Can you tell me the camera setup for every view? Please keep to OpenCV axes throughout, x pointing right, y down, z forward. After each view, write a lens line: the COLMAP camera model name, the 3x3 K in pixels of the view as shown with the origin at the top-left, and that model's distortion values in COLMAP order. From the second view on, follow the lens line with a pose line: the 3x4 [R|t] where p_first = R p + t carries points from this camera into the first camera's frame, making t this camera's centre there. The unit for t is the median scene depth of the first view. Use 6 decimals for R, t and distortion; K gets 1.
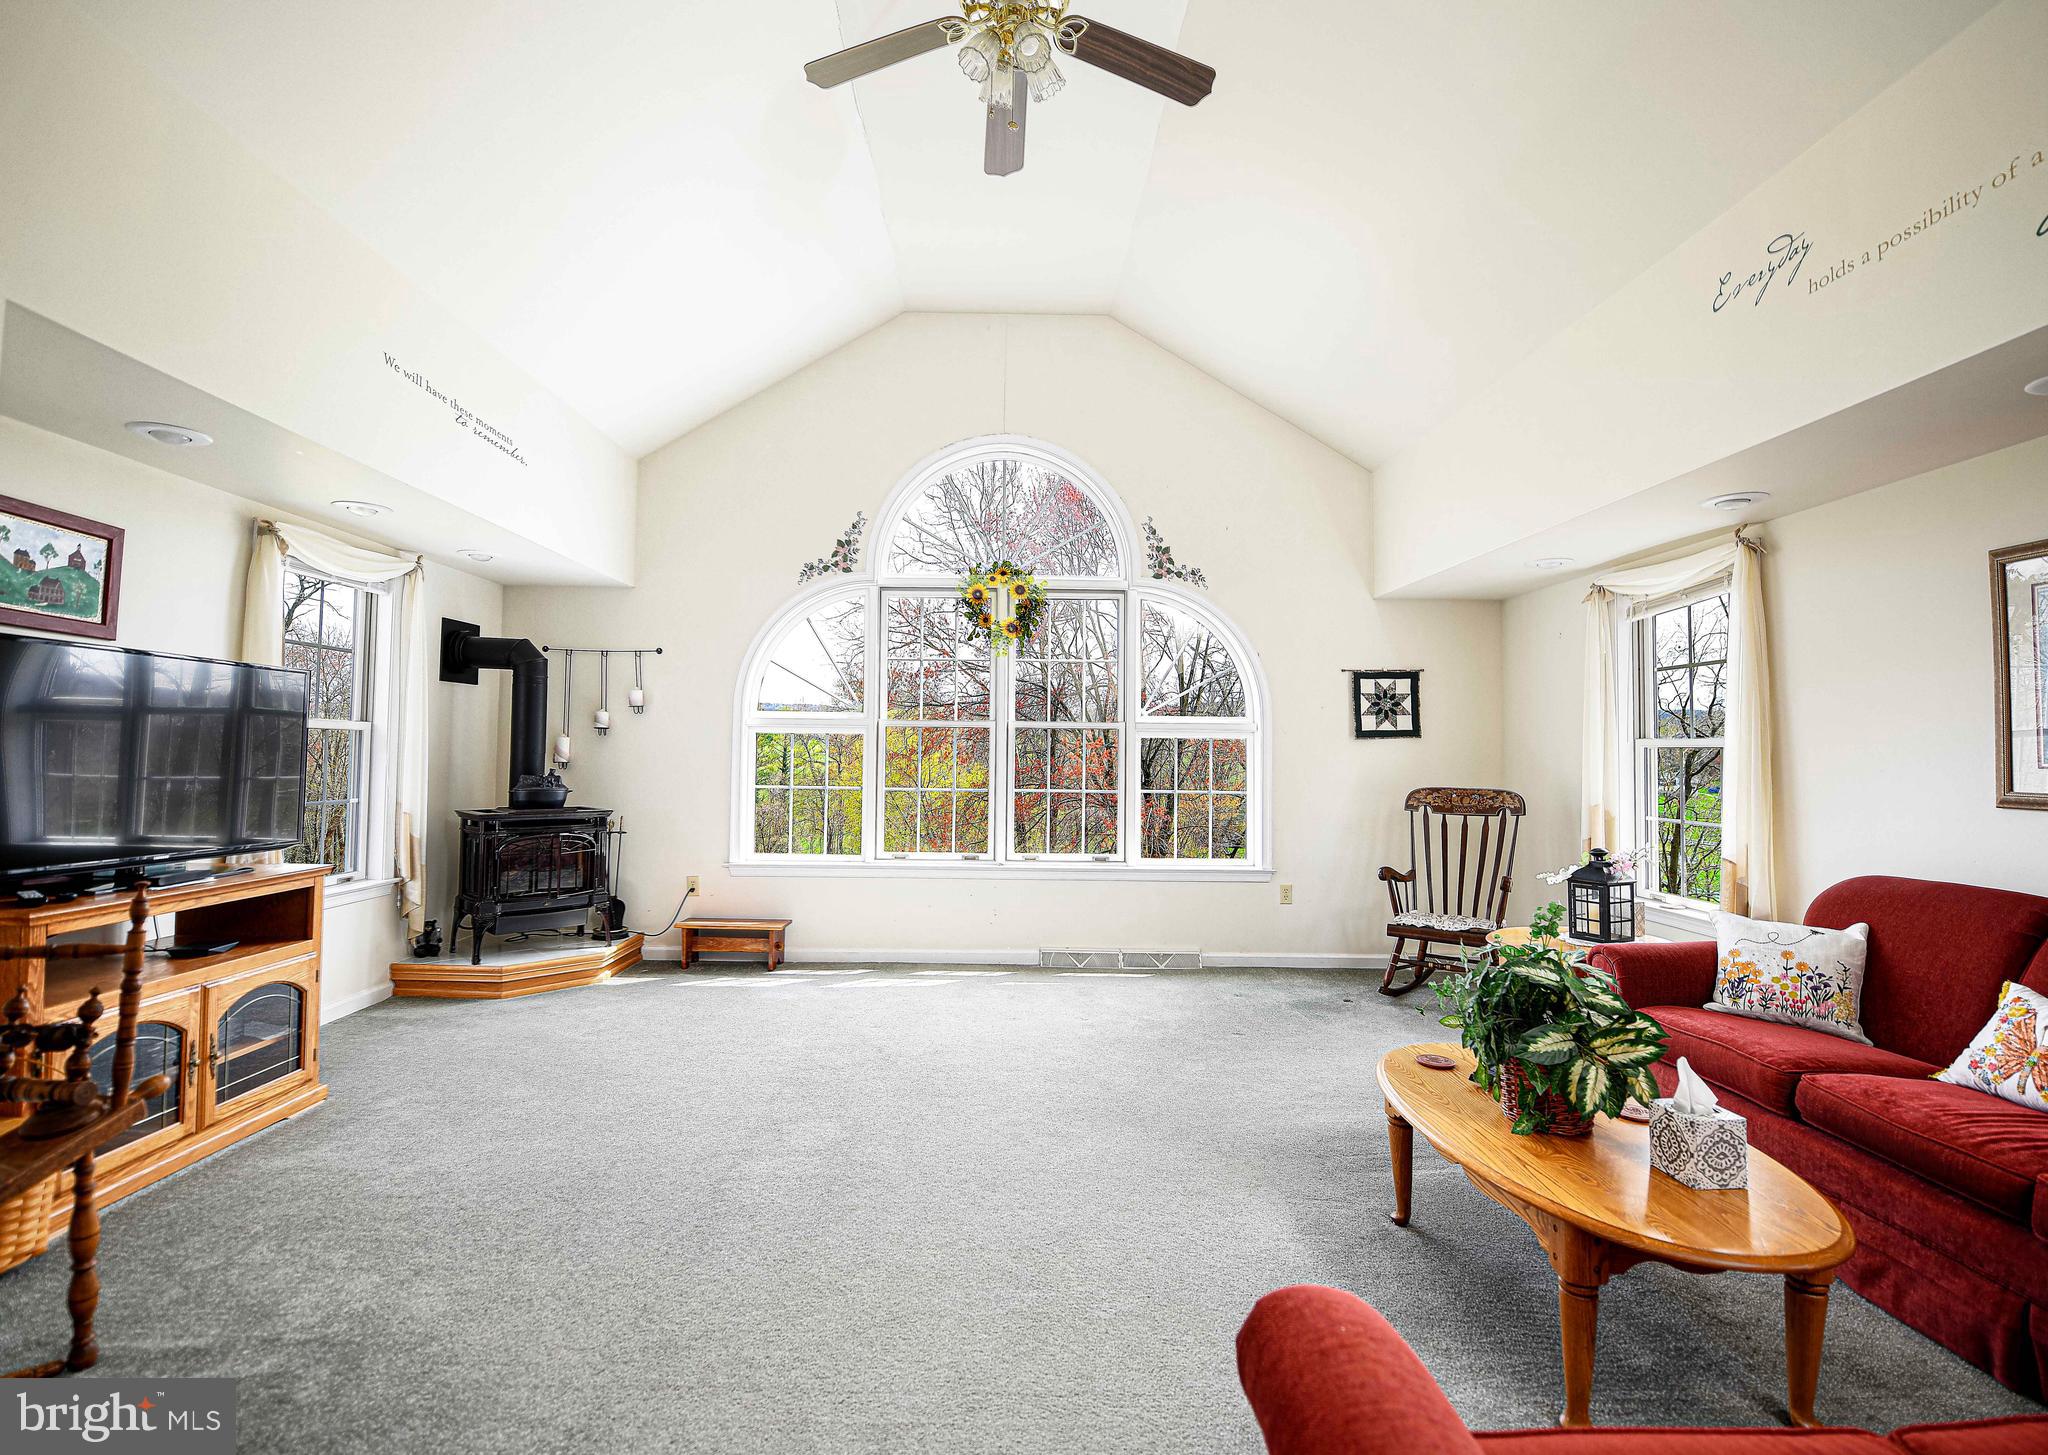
lens RADIAL K [[962.8, 0, 1020.8], [0, 962.8, 727.8], [0, 0, 1]] dist [-0.015609, -0.001956]
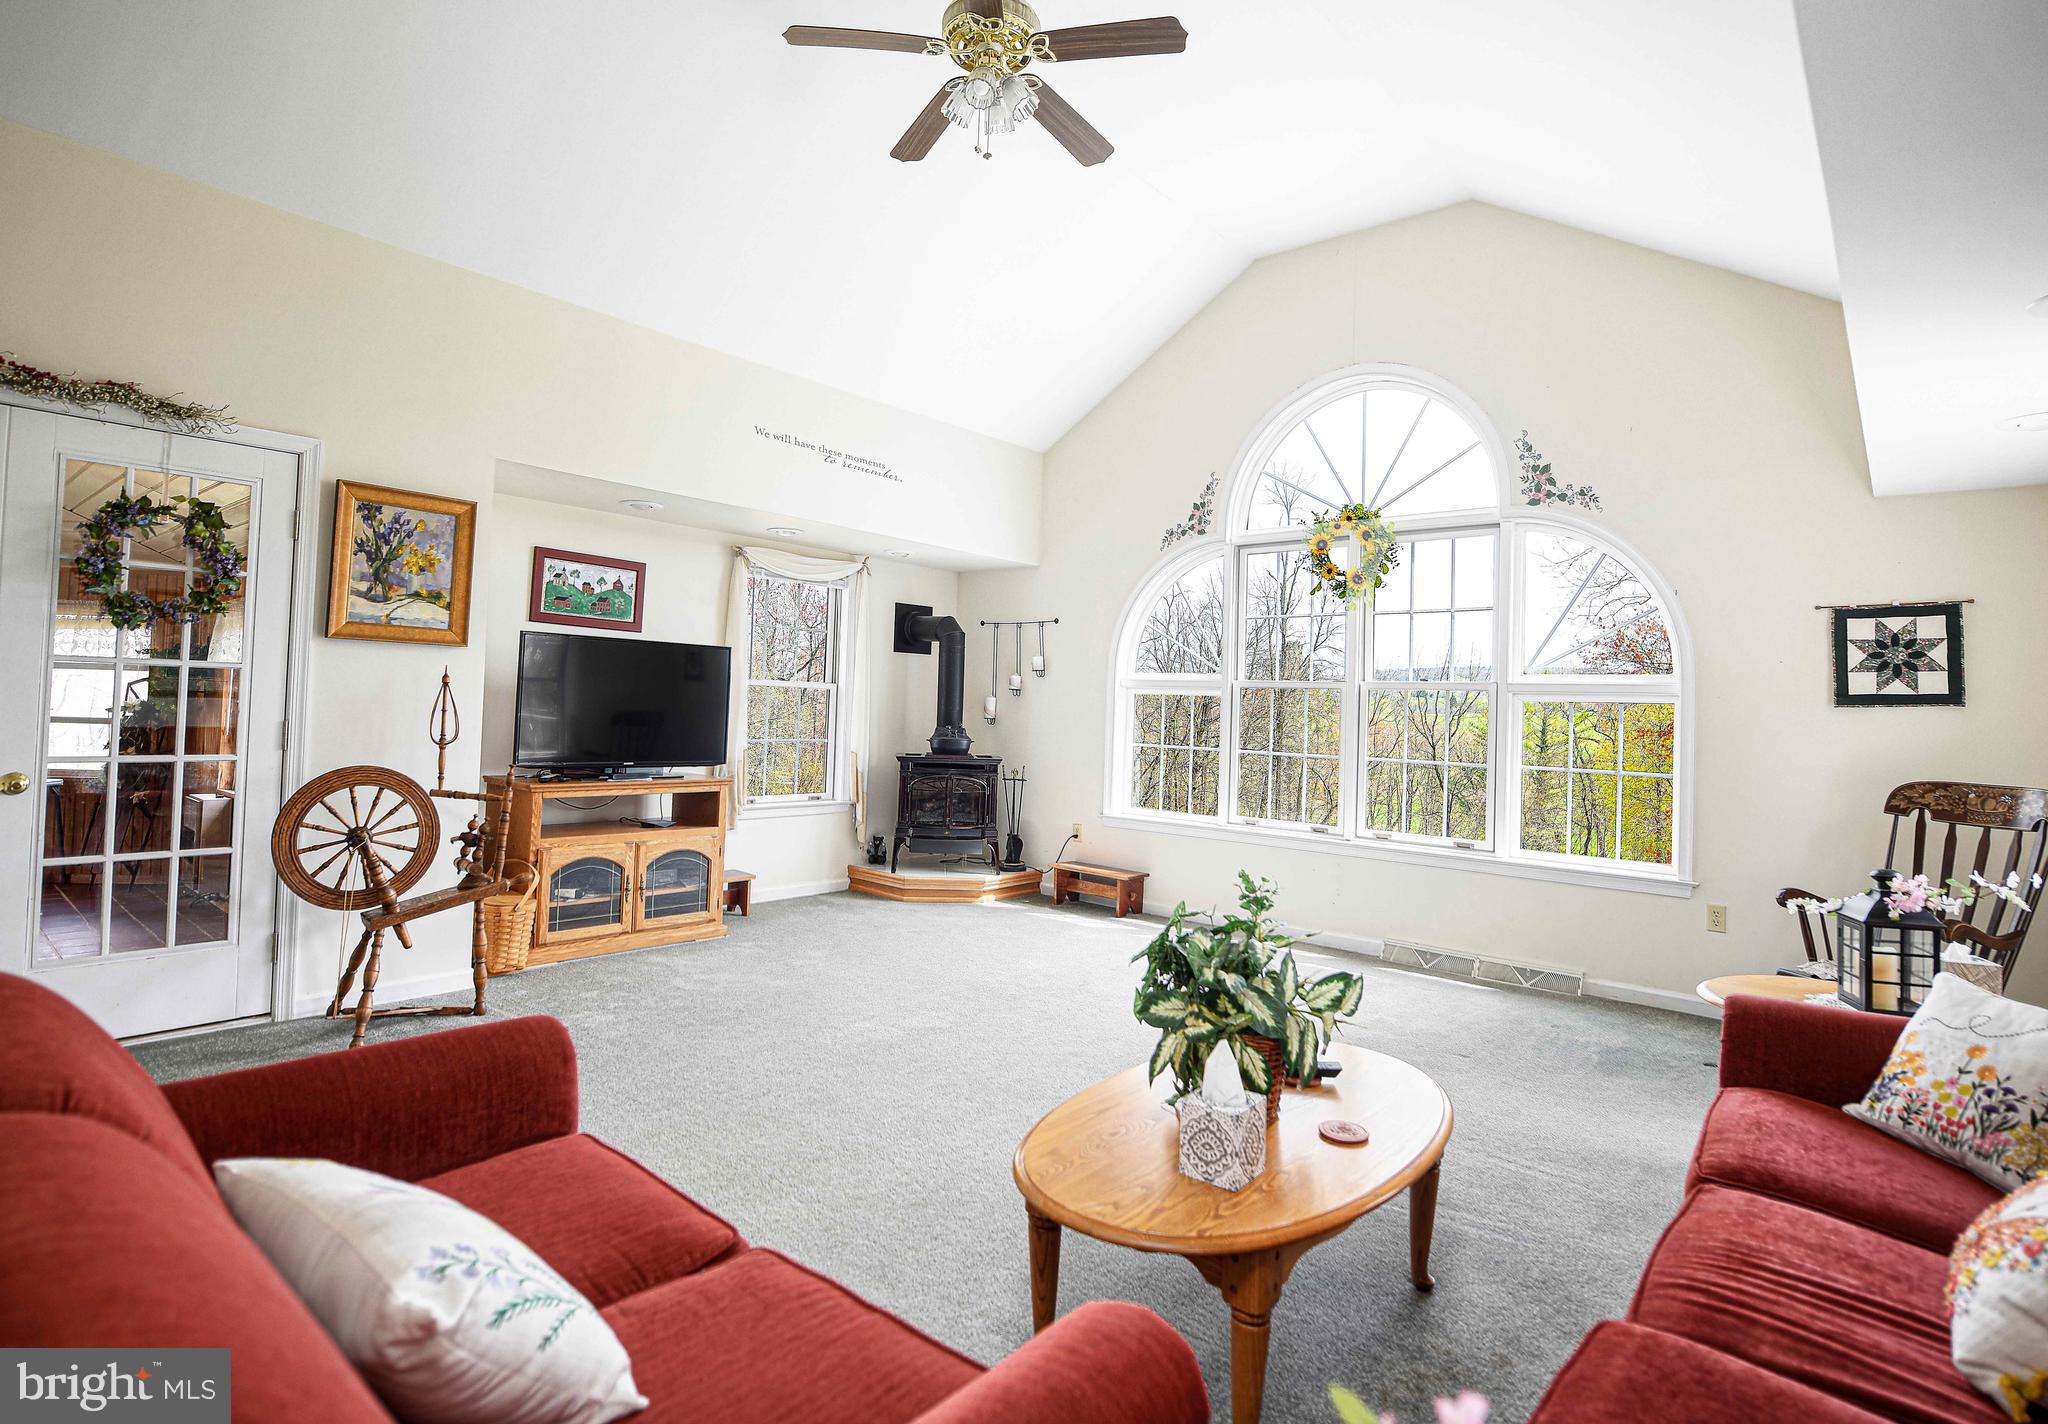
lens RADIAL K [[1088.9, 0, 1024.5], [0, 1088.9, 695.9], [0, 0, 1]] dist [-0.005884, -0.003248]
pose [[0.735919, 0.005006, -0.677051, 0.470764], [-0.005616, 0.999983, 0.001290, 0.006636], [0.677046, 0.002852, 0.735935, 0.039953]]
